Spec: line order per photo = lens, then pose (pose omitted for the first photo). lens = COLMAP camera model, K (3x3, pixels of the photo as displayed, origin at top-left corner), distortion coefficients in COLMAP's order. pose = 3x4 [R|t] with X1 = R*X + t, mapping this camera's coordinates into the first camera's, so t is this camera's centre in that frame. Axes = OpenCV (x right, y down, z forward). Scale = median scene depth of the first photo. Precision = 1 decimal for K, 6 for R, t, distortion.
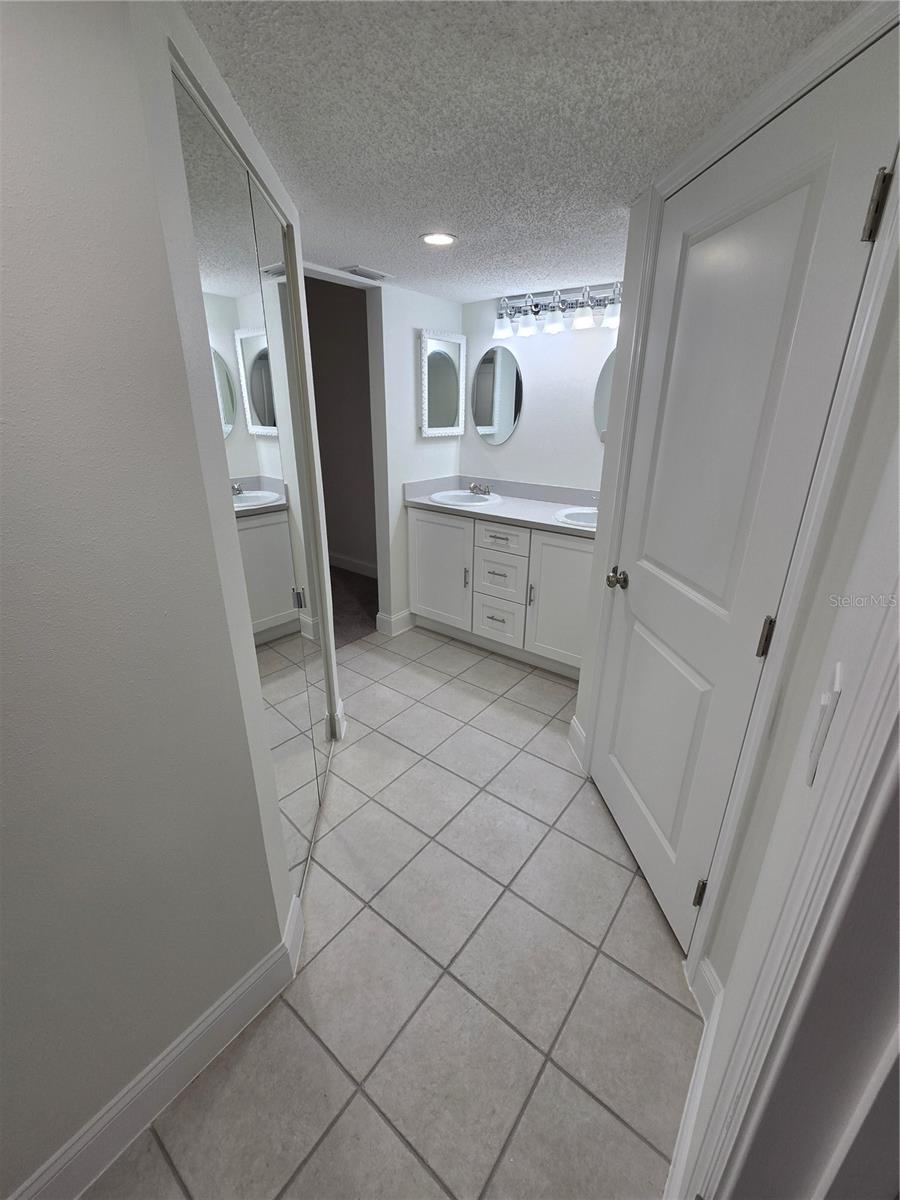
lens RADIAL K [[493.5, 0, 459.4], [0, 493.5, 589.6], [0, 0, 1]] dist [-0.000250, -0.001009]
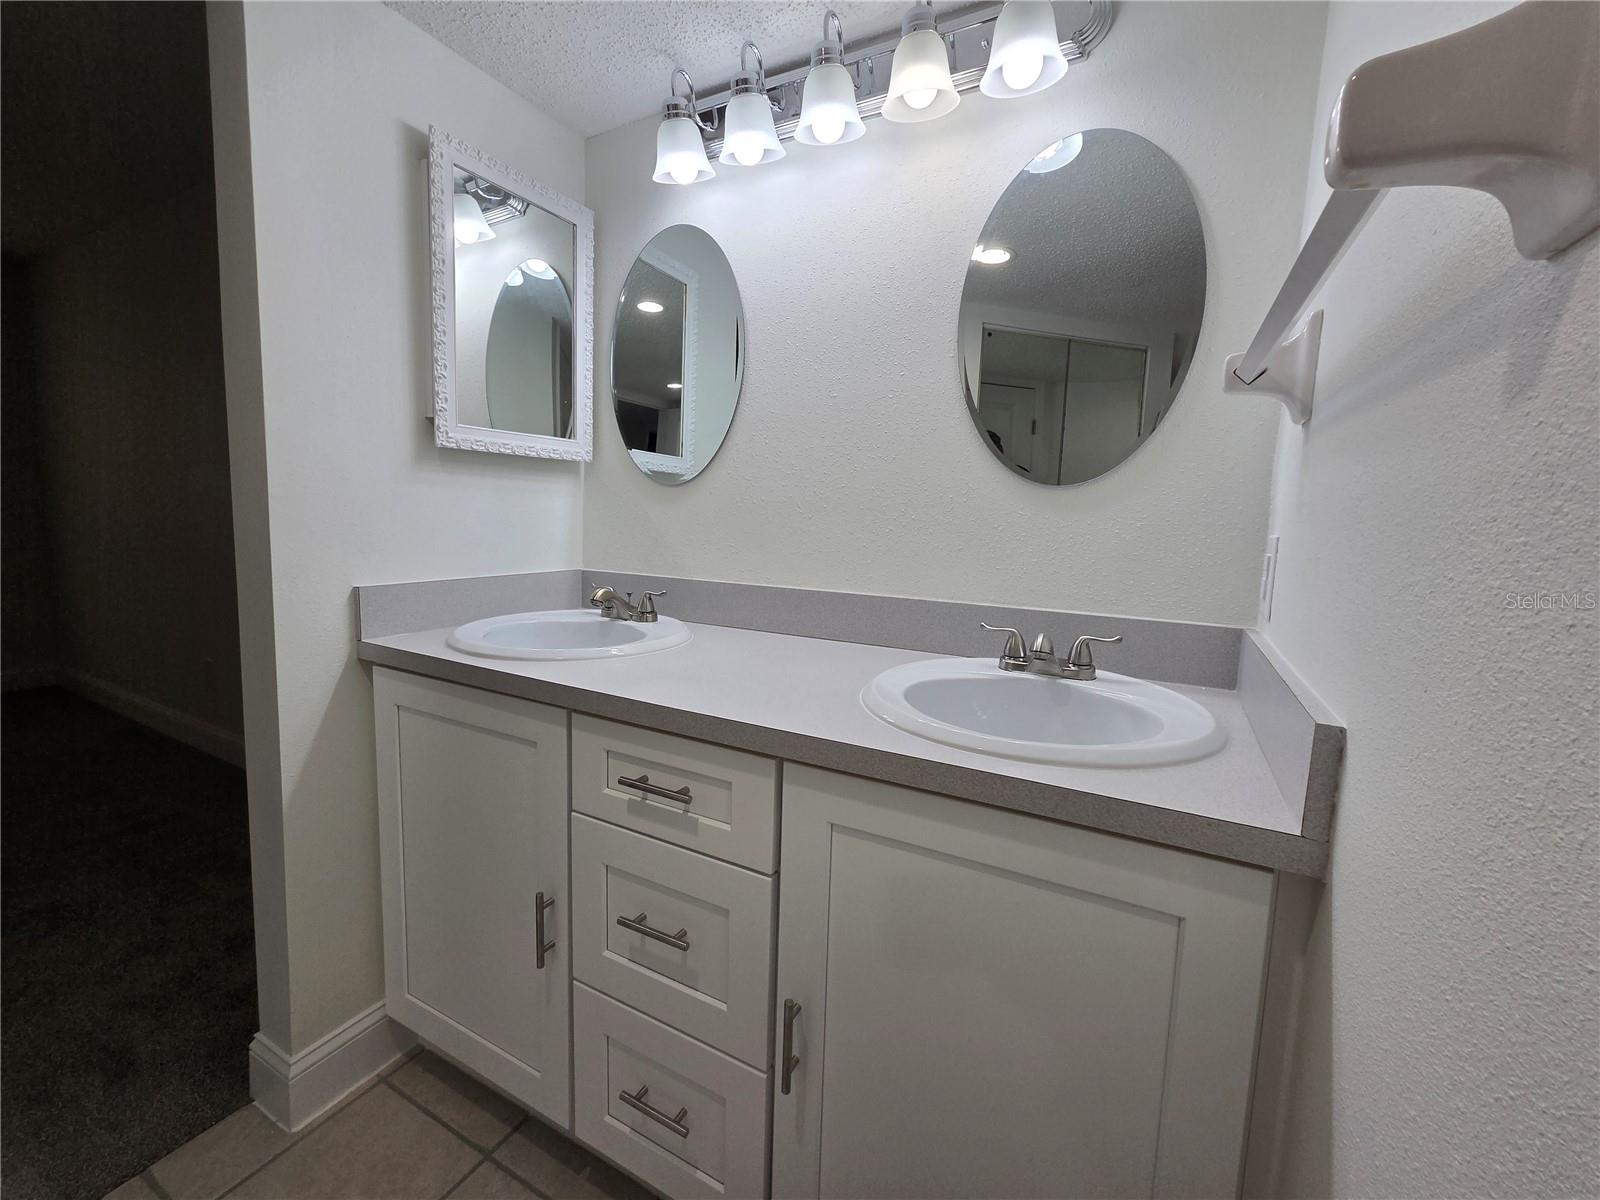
lens RADIAL K [[657.9, 0, 804.4], [0, 657.9, 588.6], [0, 0, 1]] dist [-0.000250, -0.001009]
pose [[0.983738, -0.002478, 0.179592, 0.089319], [0.044458, 0.972147, -0.230115, -0.116352], [-0.174019, 0.234357, 0.956449, 0.602284]]
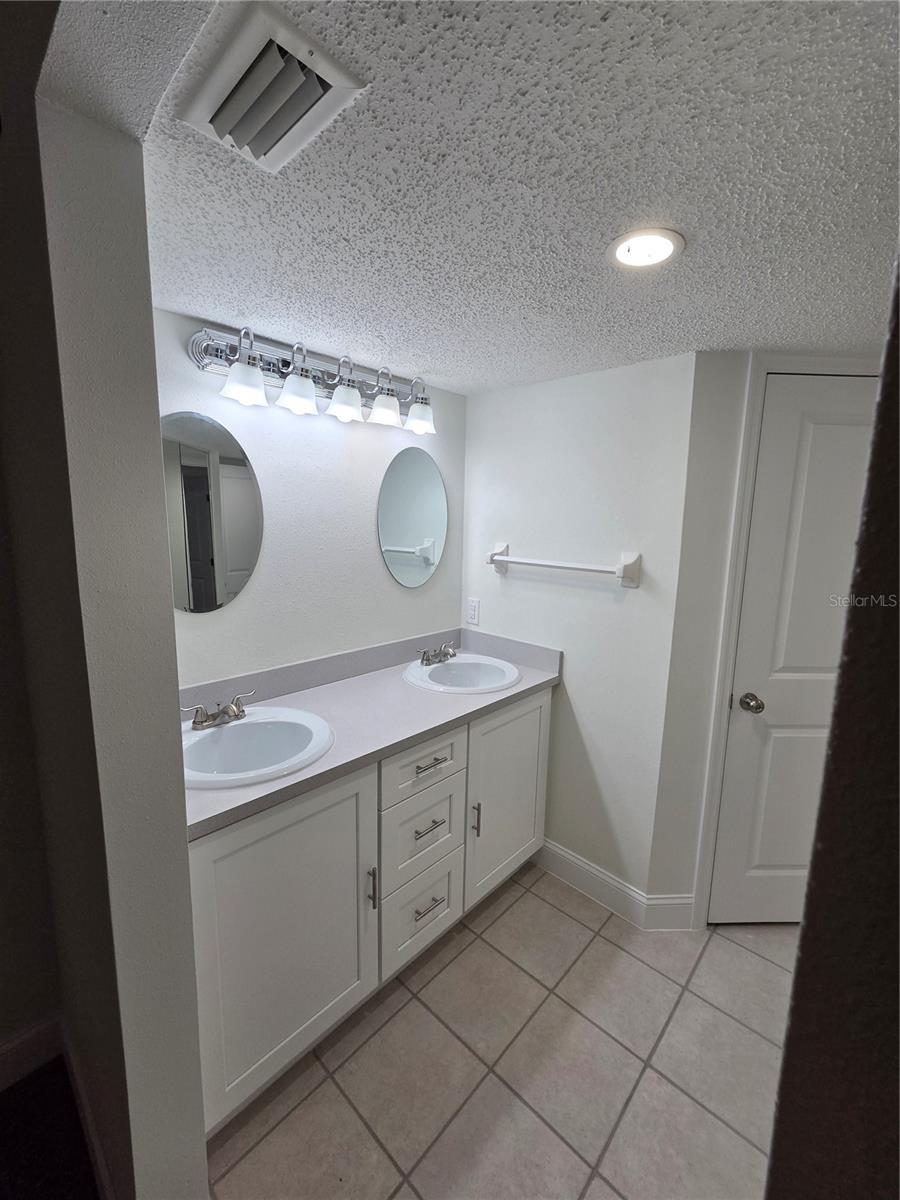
lens RADIAL K [[493.5, 0, 450.4], [0, 493.5, 597.6], [0, 0, 1]] dist [-0.000250, -0.001009]
pose [[0.092788, -0.170010, 0.981064, -0.396591], [0.330898, 0.934577, 0.130658, -0.322644], [-0.939094, 0.312509, 0.142974, 0.788655]]
